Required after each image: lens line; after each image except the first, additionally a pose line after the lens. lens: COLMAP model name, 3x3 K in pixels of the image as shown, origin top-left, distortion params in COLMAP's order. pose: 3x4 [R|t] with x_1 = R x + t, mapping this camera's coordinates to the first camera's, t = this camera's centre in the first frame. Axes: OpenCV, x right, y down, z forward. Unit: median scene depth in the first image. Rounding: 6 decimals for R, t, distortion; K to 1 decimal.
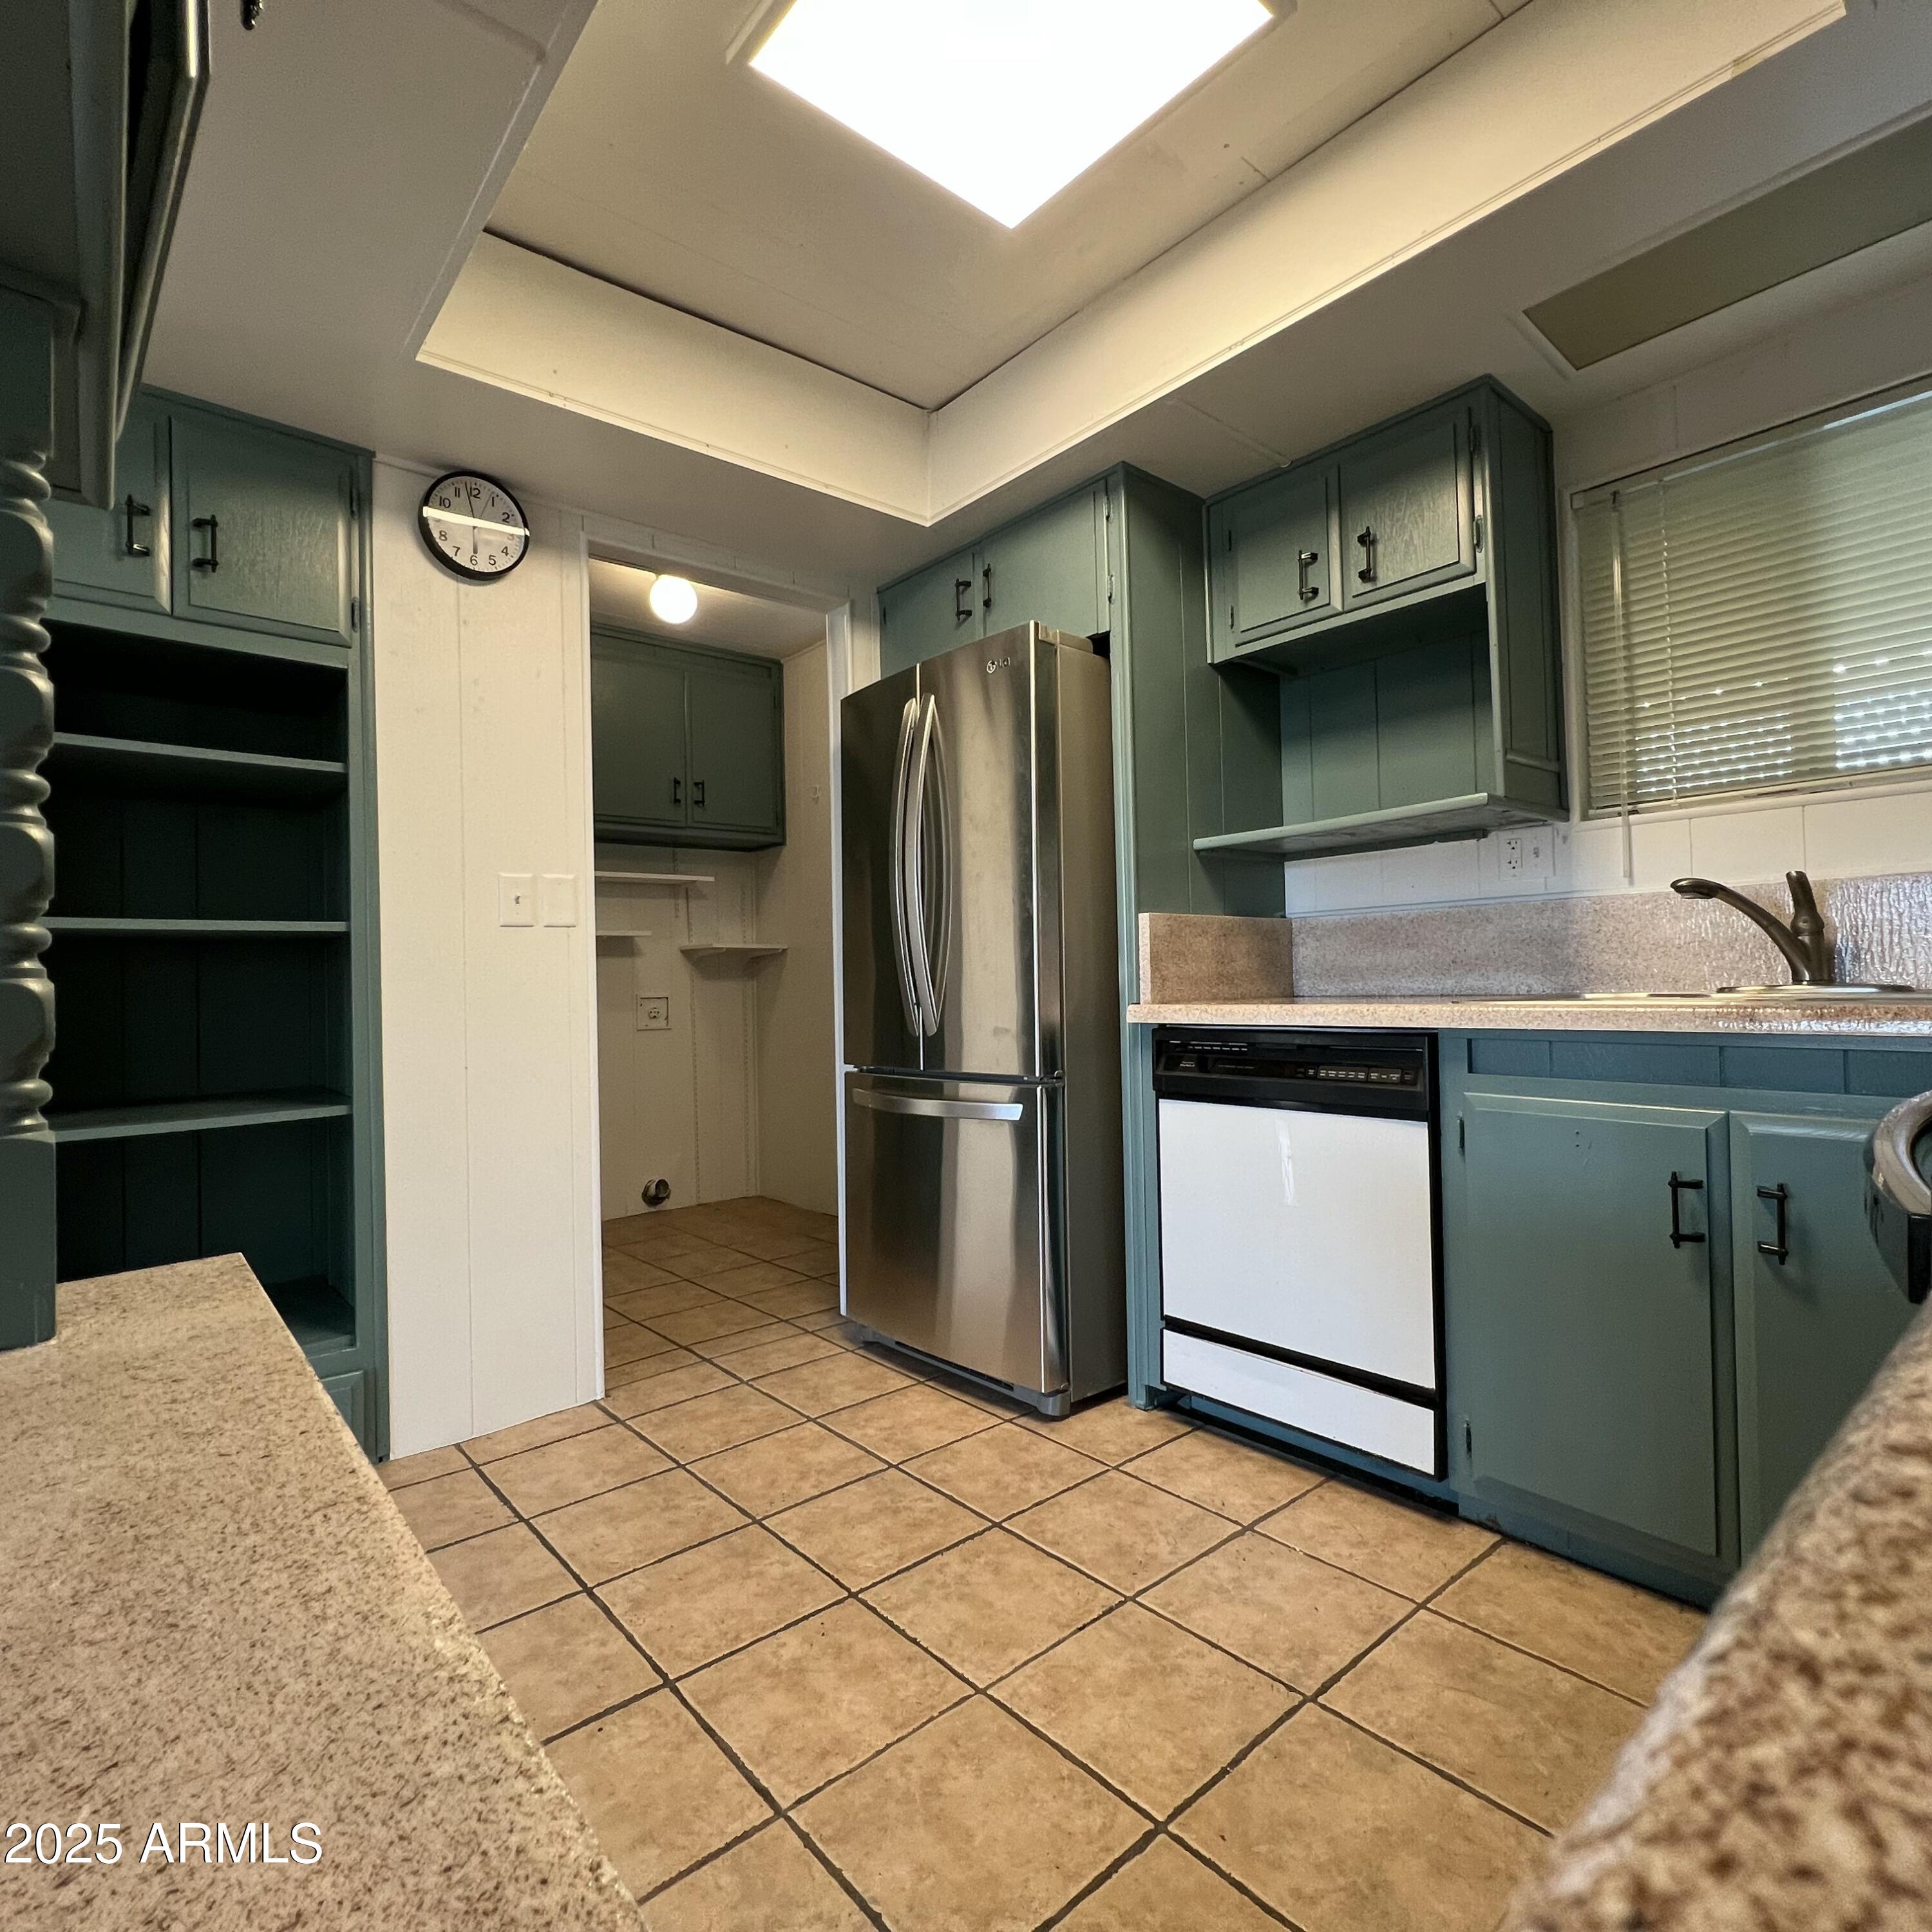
lens RADIAL K [[1034.0, 0, 964.2], [0, 1034.0, 957.3], [0, 0, 1]] dist [-0.003218, 0.001681]
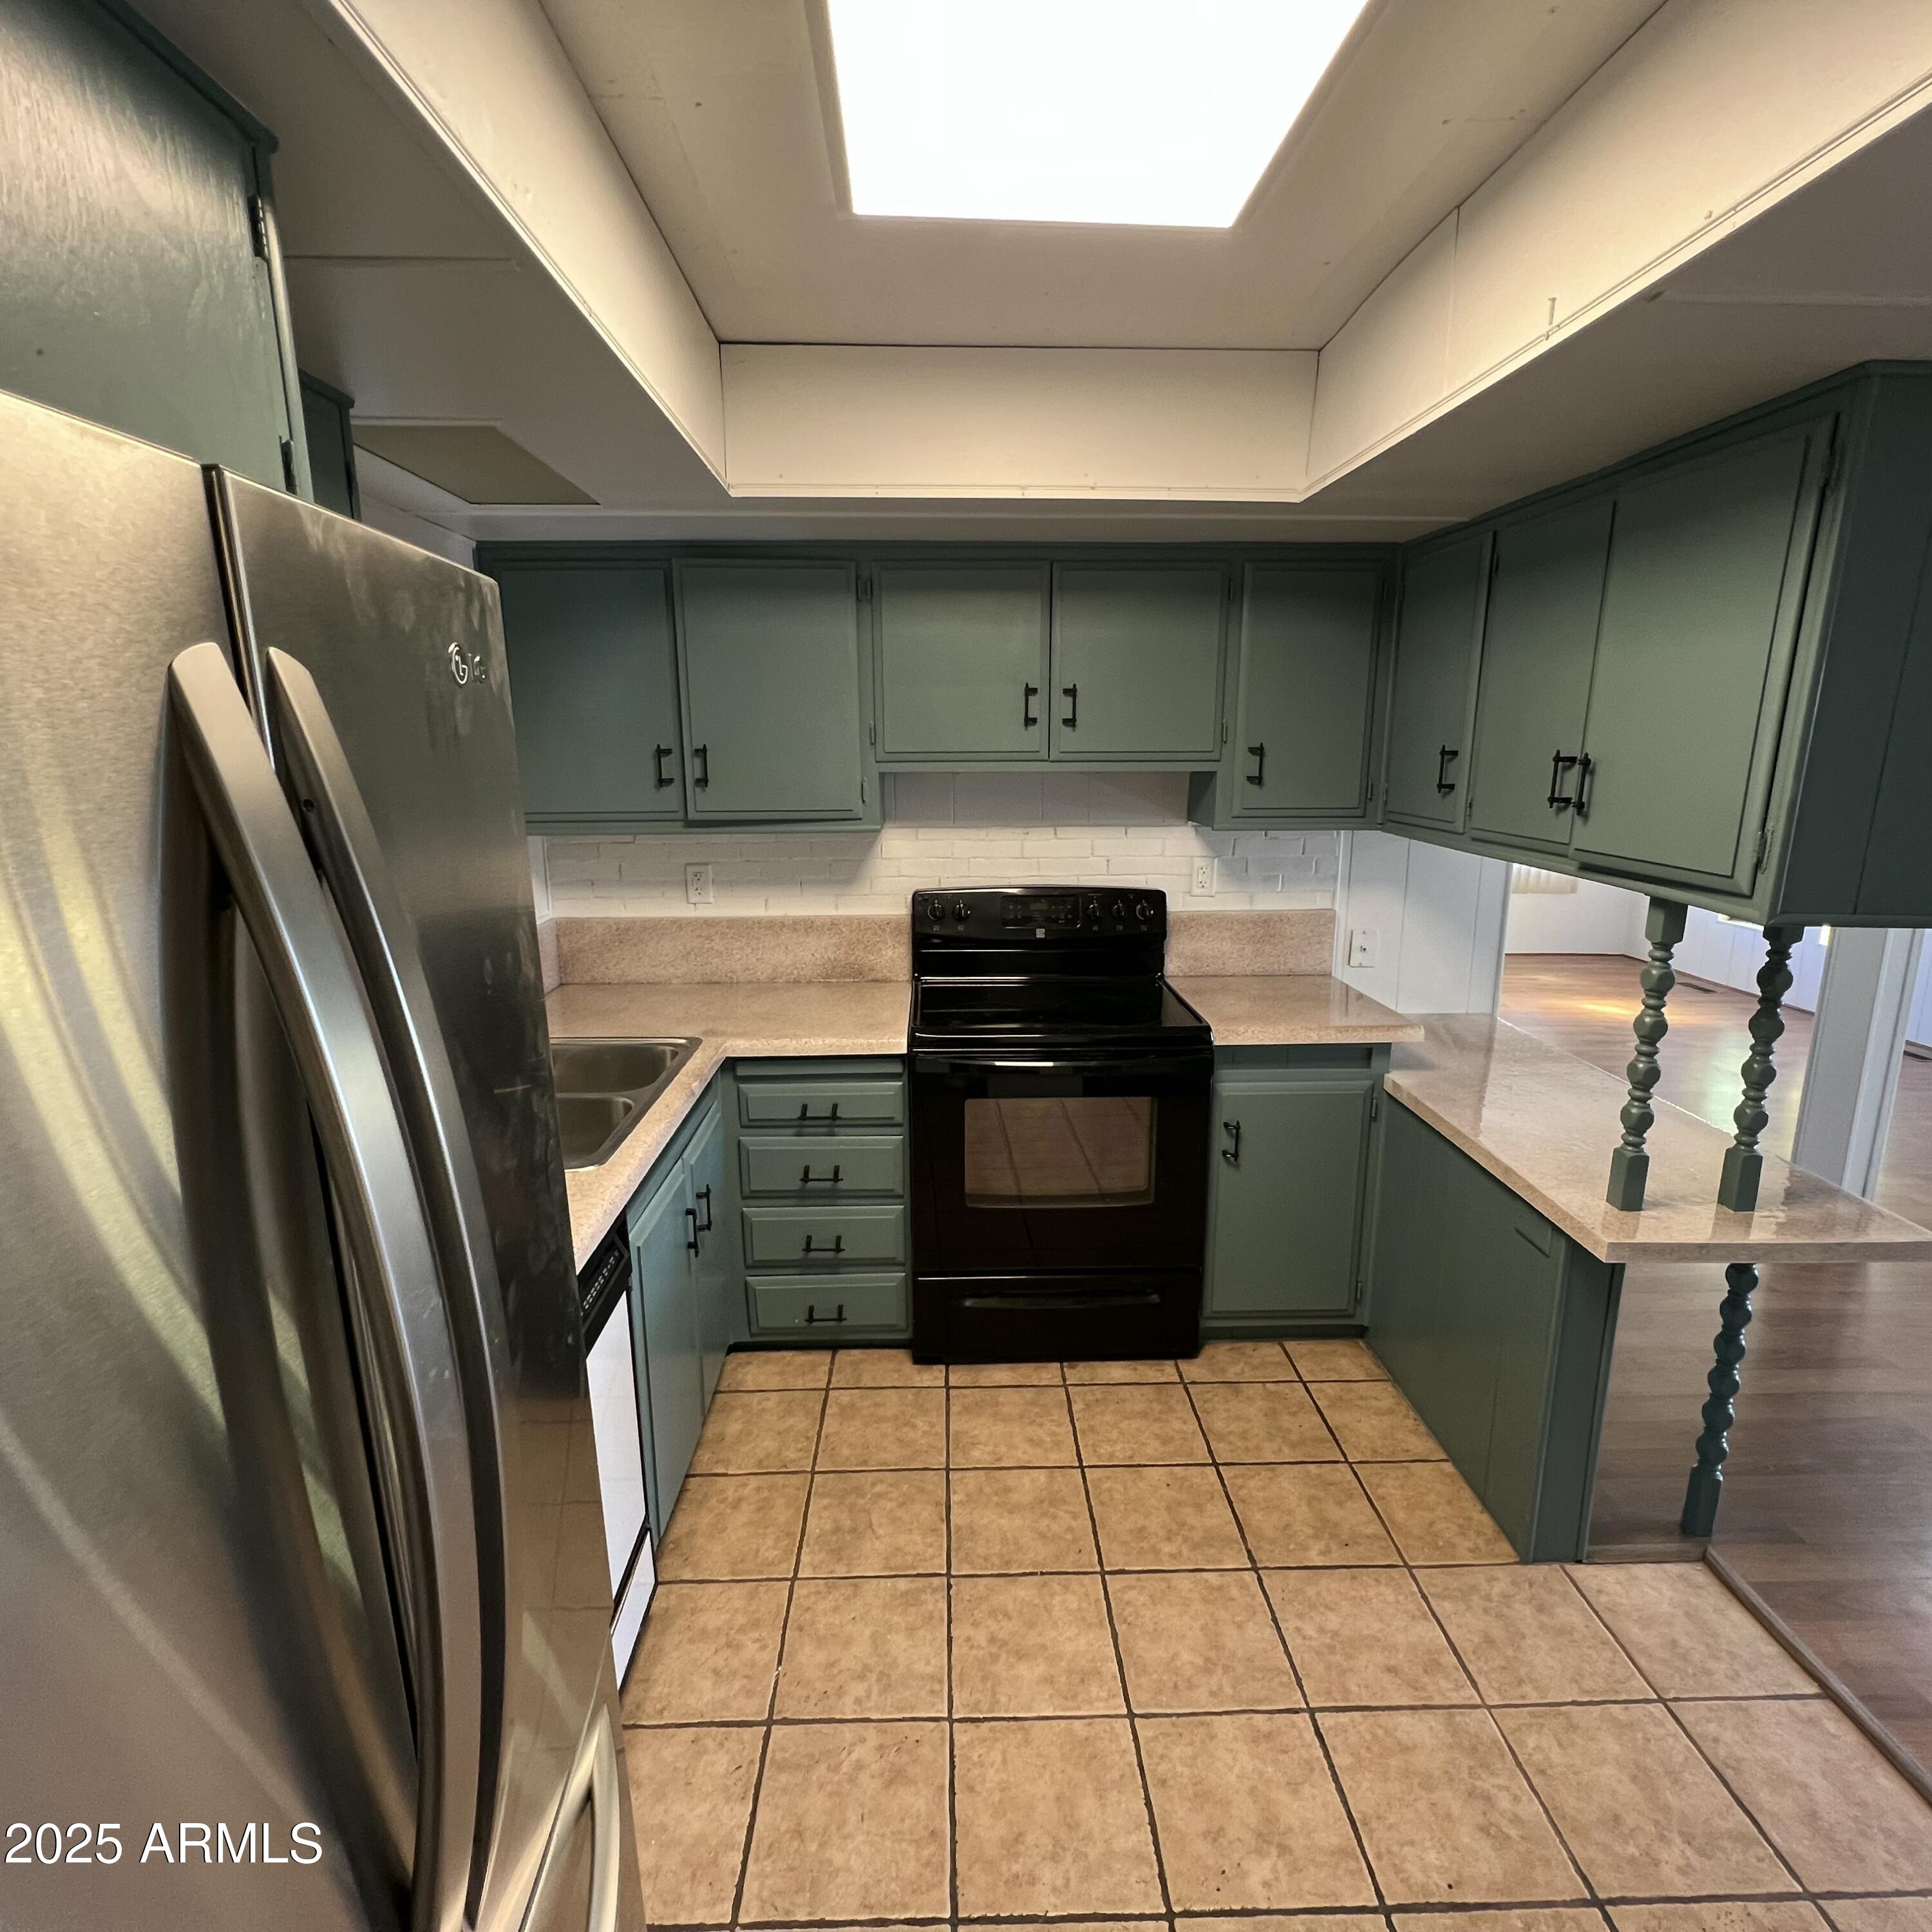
lens RADIAL K [[1034.0, 0, 964.3], [0, 1034.0, 959.1], [0, 0, 1]] dist [-0.003218, 0.001681]
pose [[-0.776391, -0.103579, 0.621682, -0.316154], [0.007102, 0.984902, 0.172965, -0.256891], [-0.630212, 0.138704, -0.763934, 1.208407]]
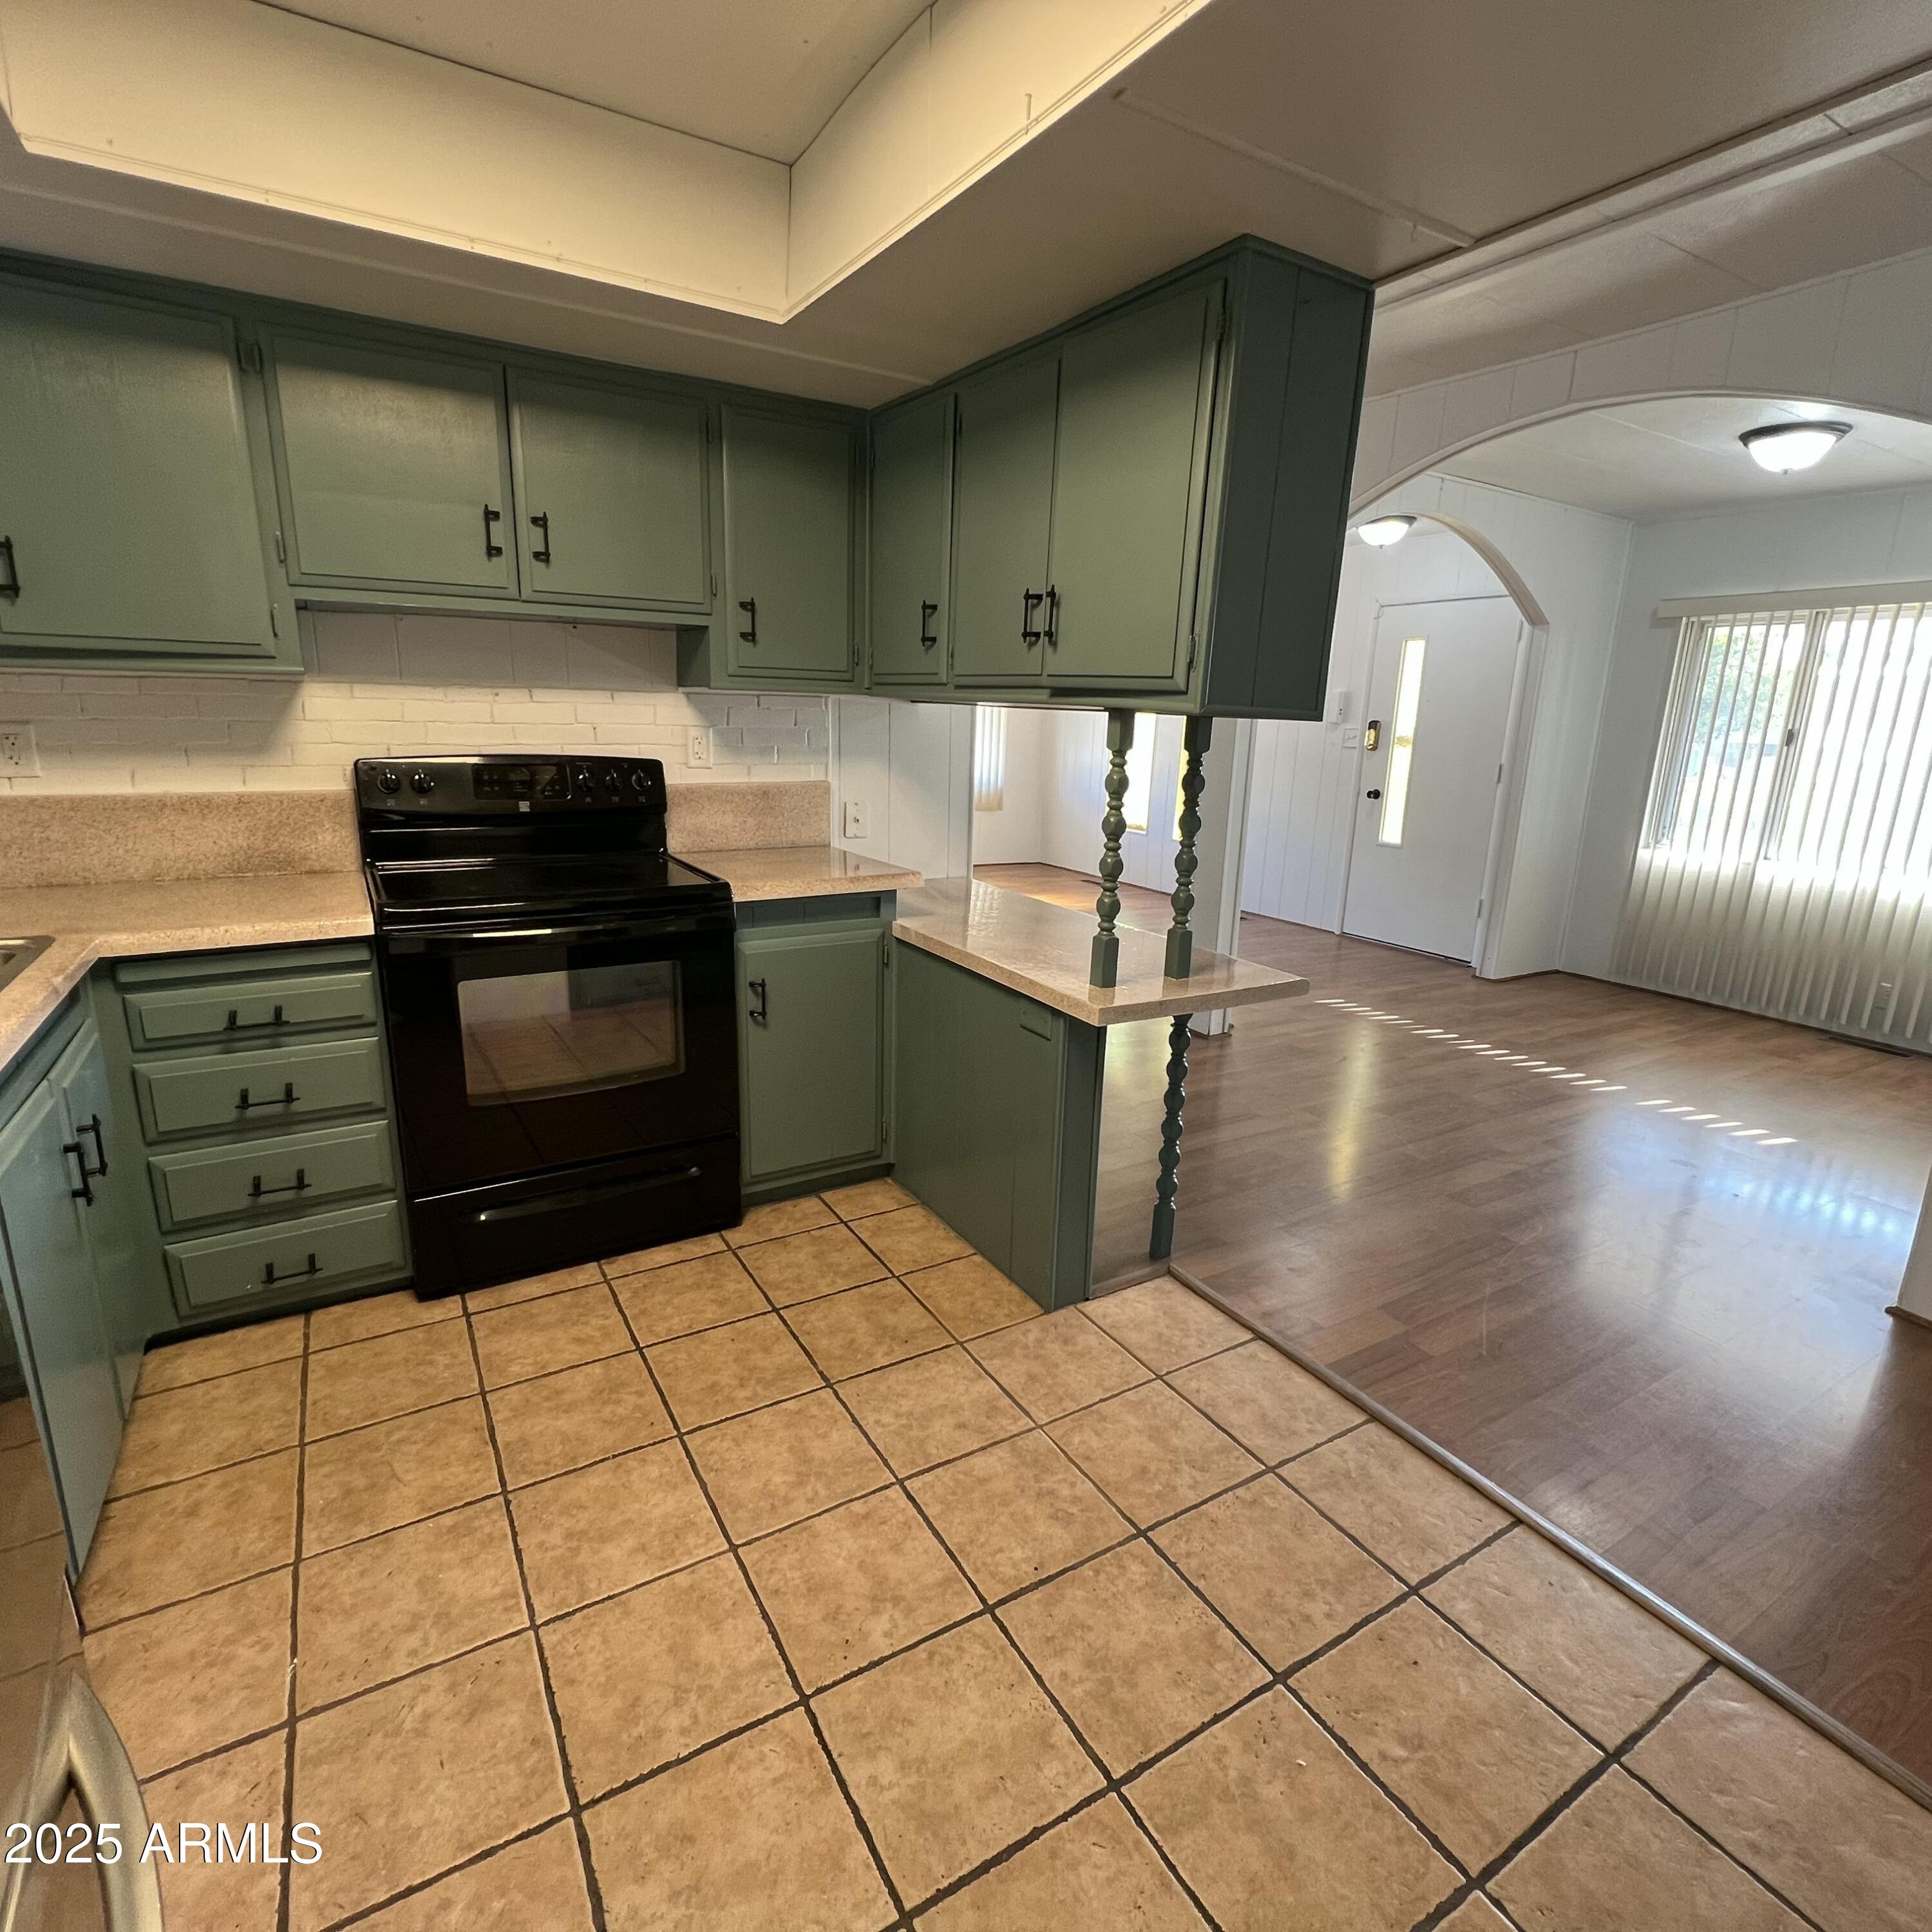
lens RADIAL K [[1034.0, 0, 966.7], [0, 1034.0, 958.0], [0, 0, 1]] dist [-0.003218, 0.001681]
pose [[-0.986197, -0.042393, 0.160060, -0.259488], [-0.007639, 0.977290, 0.211770, -0.142127], [-0.165403, 0.207624, -0.964124, 1.222831]]
